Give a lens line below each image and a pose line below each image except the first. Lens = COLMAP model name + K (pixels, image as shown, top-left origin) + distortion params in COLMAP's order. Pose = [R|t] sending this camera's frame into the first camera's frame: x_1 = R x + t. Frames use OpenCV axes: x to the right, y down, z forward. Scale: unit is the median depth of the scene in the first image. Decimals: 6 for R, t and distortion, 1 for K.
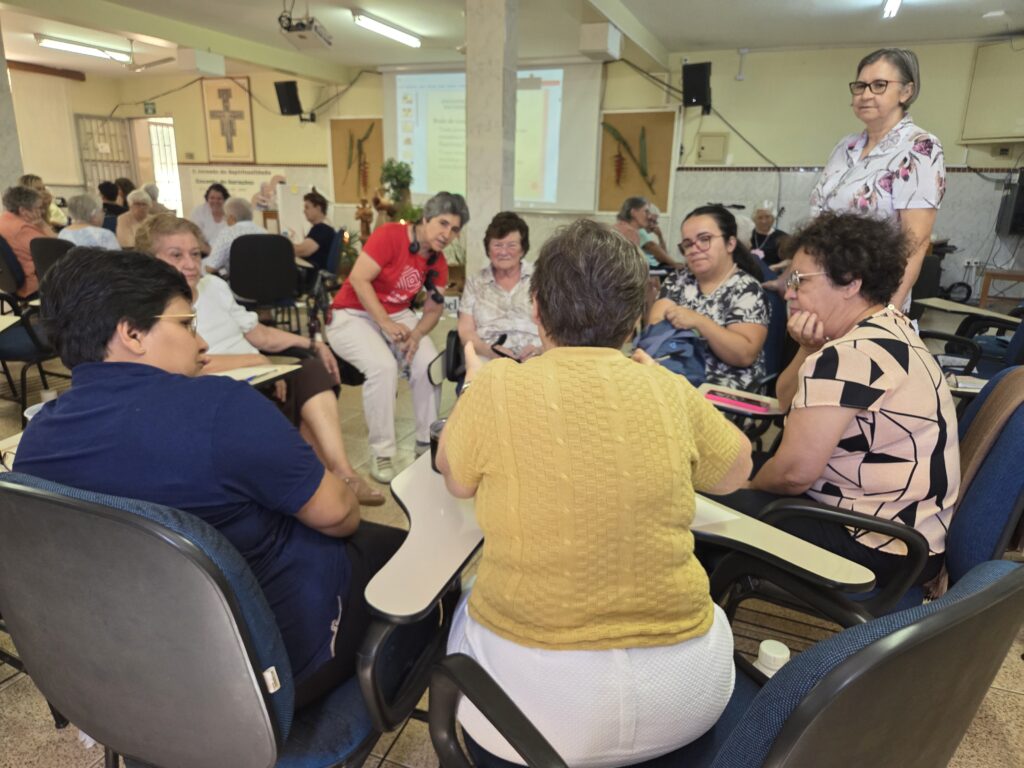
lens RADIAL K [[697.6, 0, 512.0], [0, 697.6, 384.0], [0, 0, 1]] dist [0.019617, -0.000345]
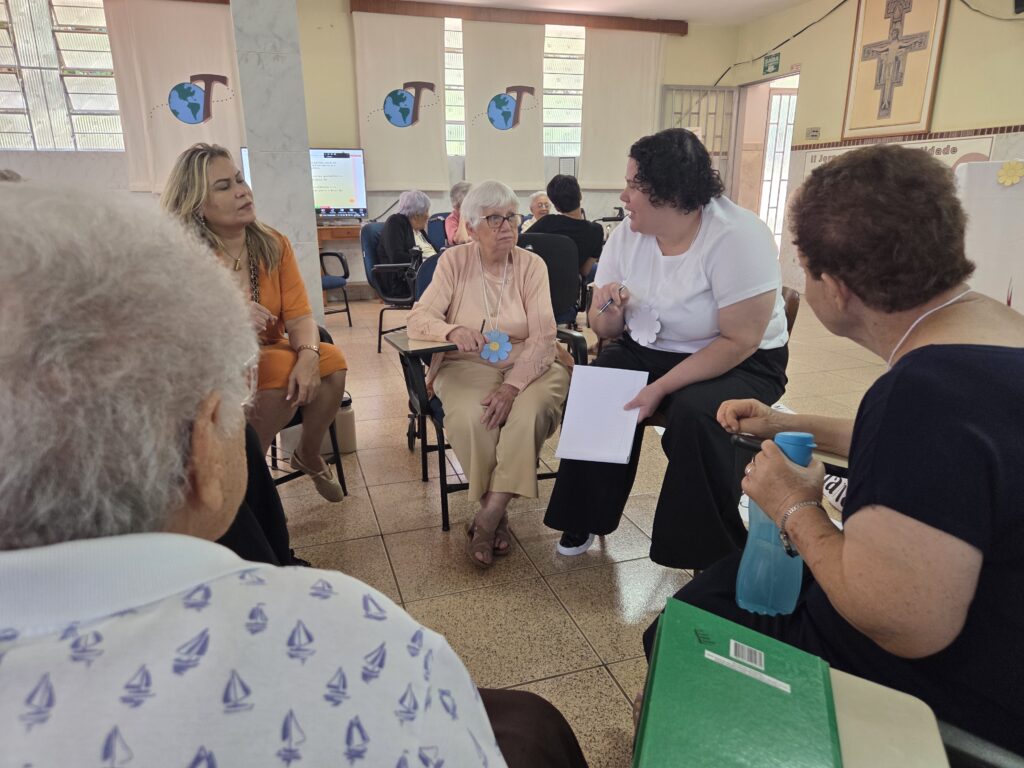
lens RADIAL K [[688.3, 0, 495.8], [0, 688.3, 390.2], [0, 0, 1]] dist [0.074047, -0.062891]
pose [[0.627469, 0.191643, -0.754689, -0.149866], [-0.196186, 0.976880, 0.084952, -0.120063], [0.753521, 0.094755, 0.650559, 0.474511]]
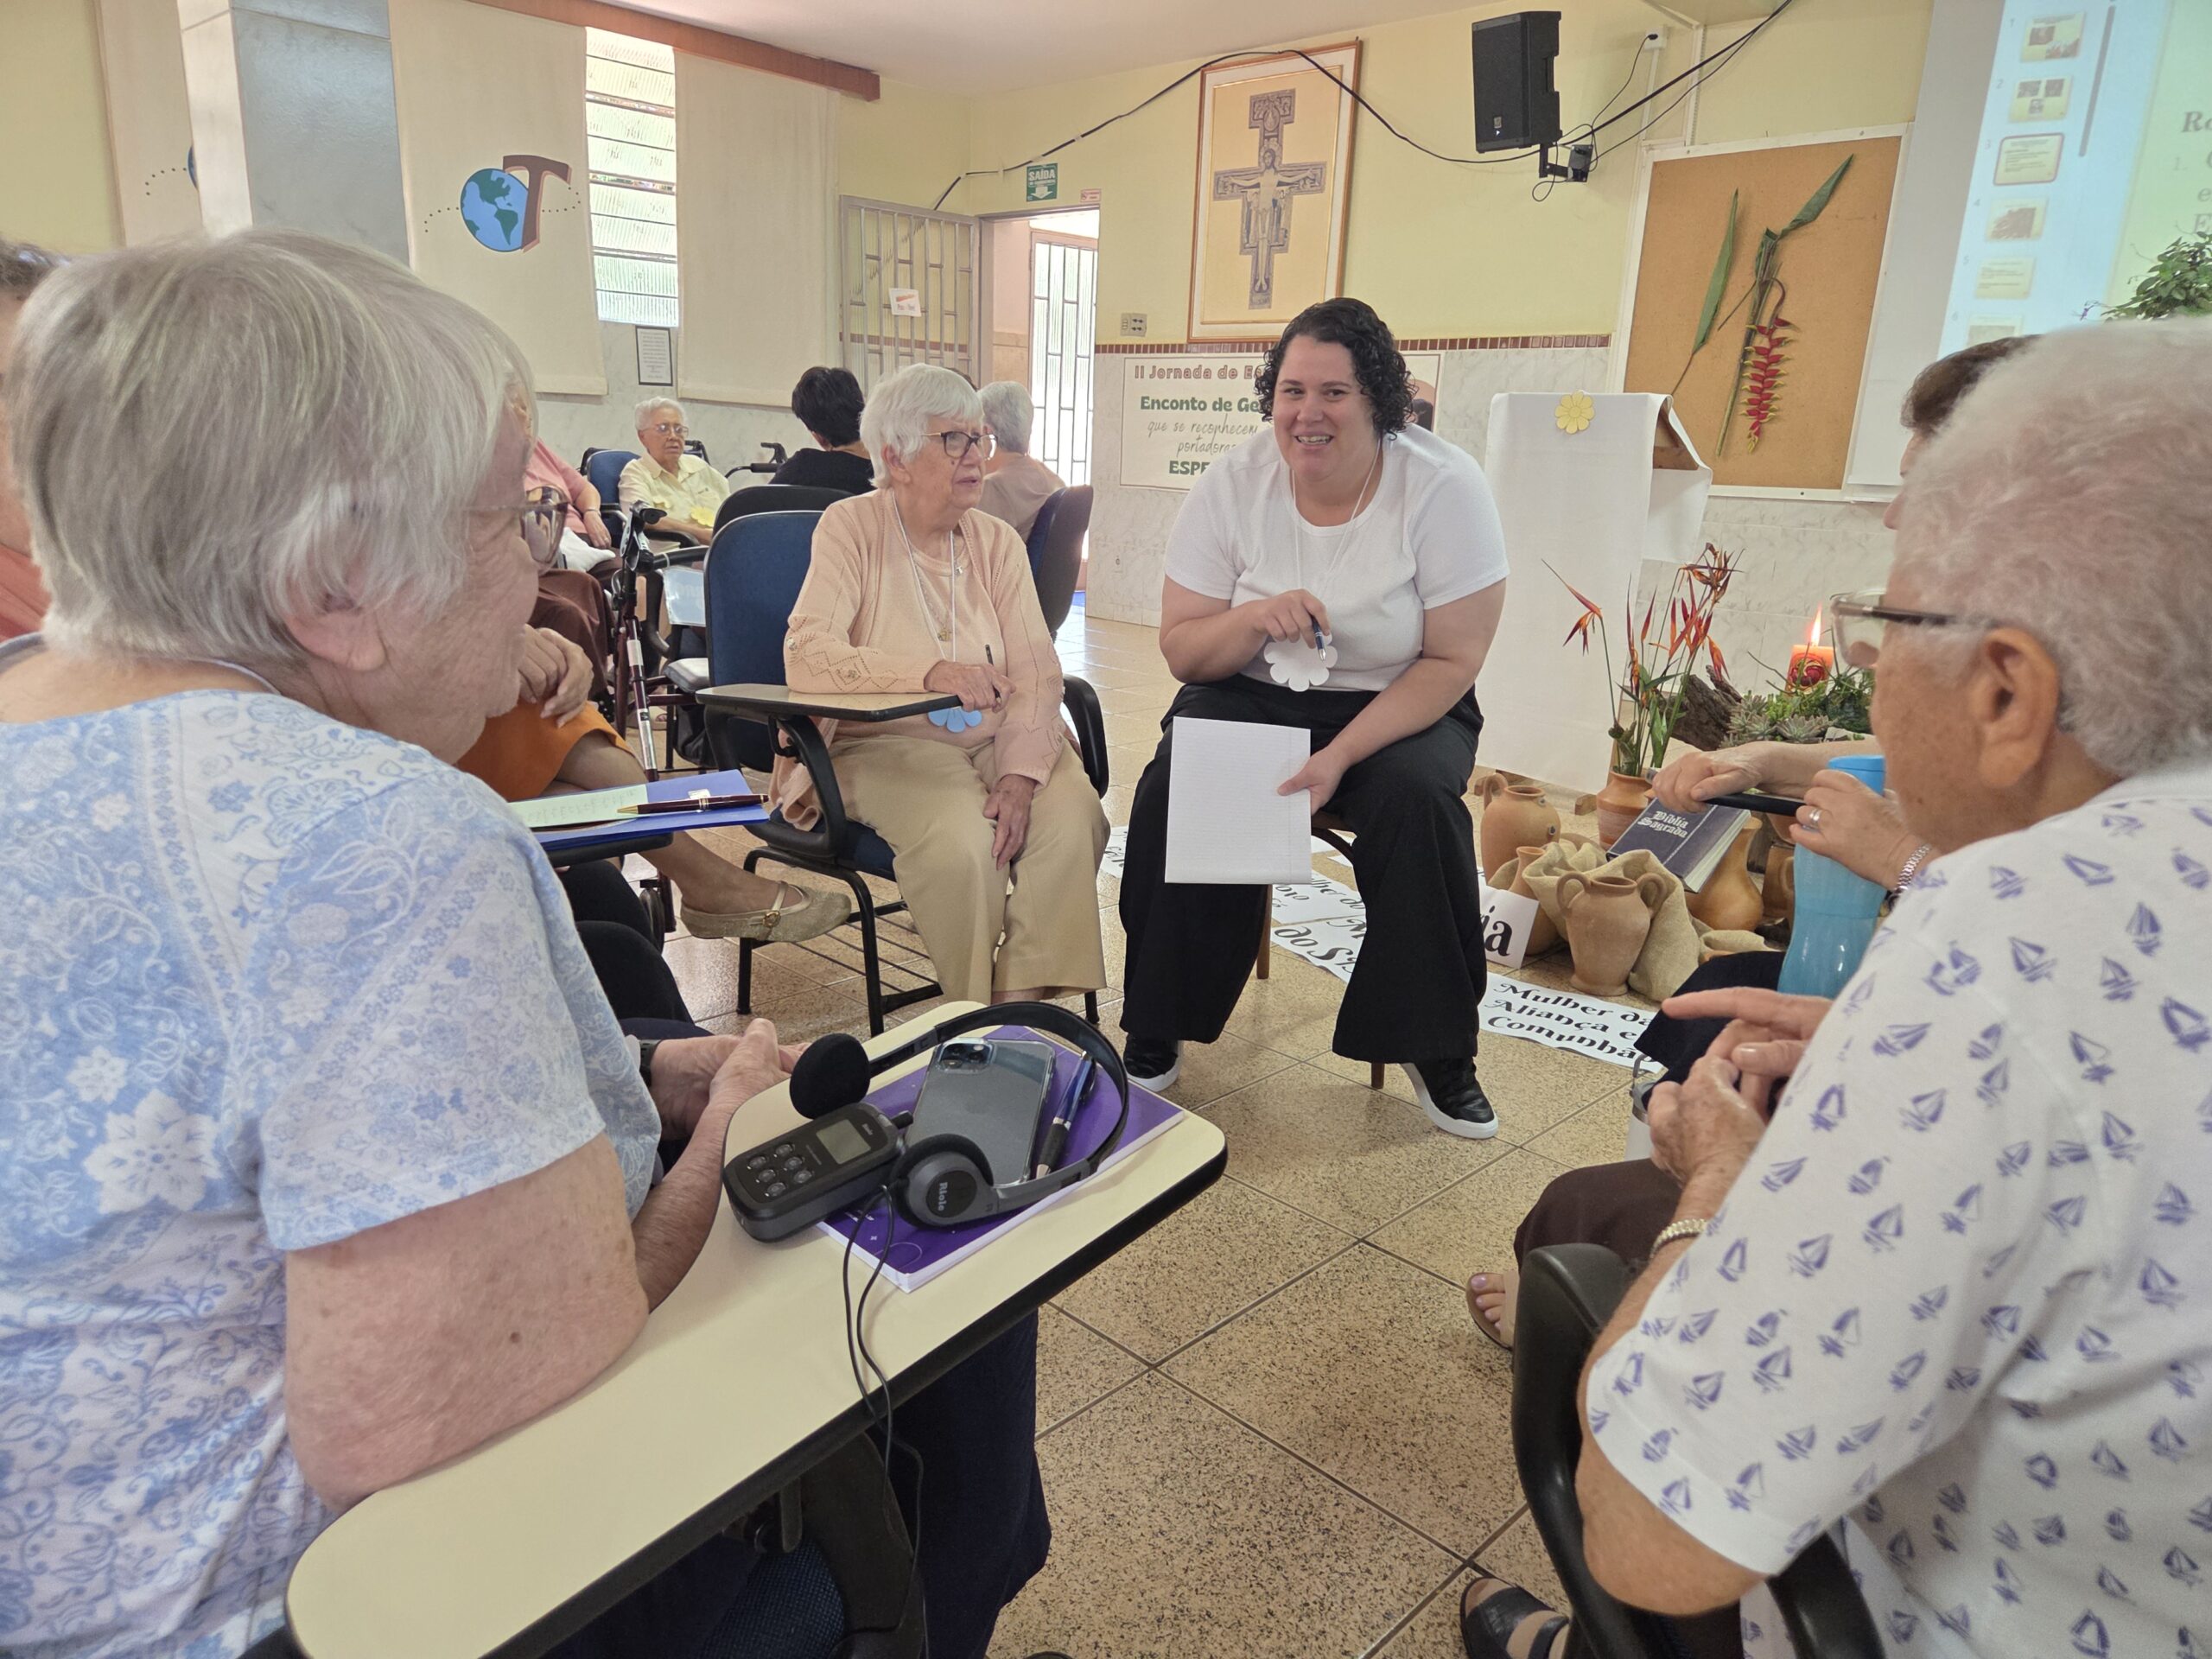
lens RADIAL K [[1500.2, 0, 1105.0], [0, 1500.2, 852.4], [0, 0, 1]] dist [0.025319, -0.024515]
pose [[0.920177, 0.122542, -0.371831, -0.207504], [-0.130623, 0.991426, 0.003483, -0.096318], [0.369070, 0.045365, 0.928294, 0.411102]]
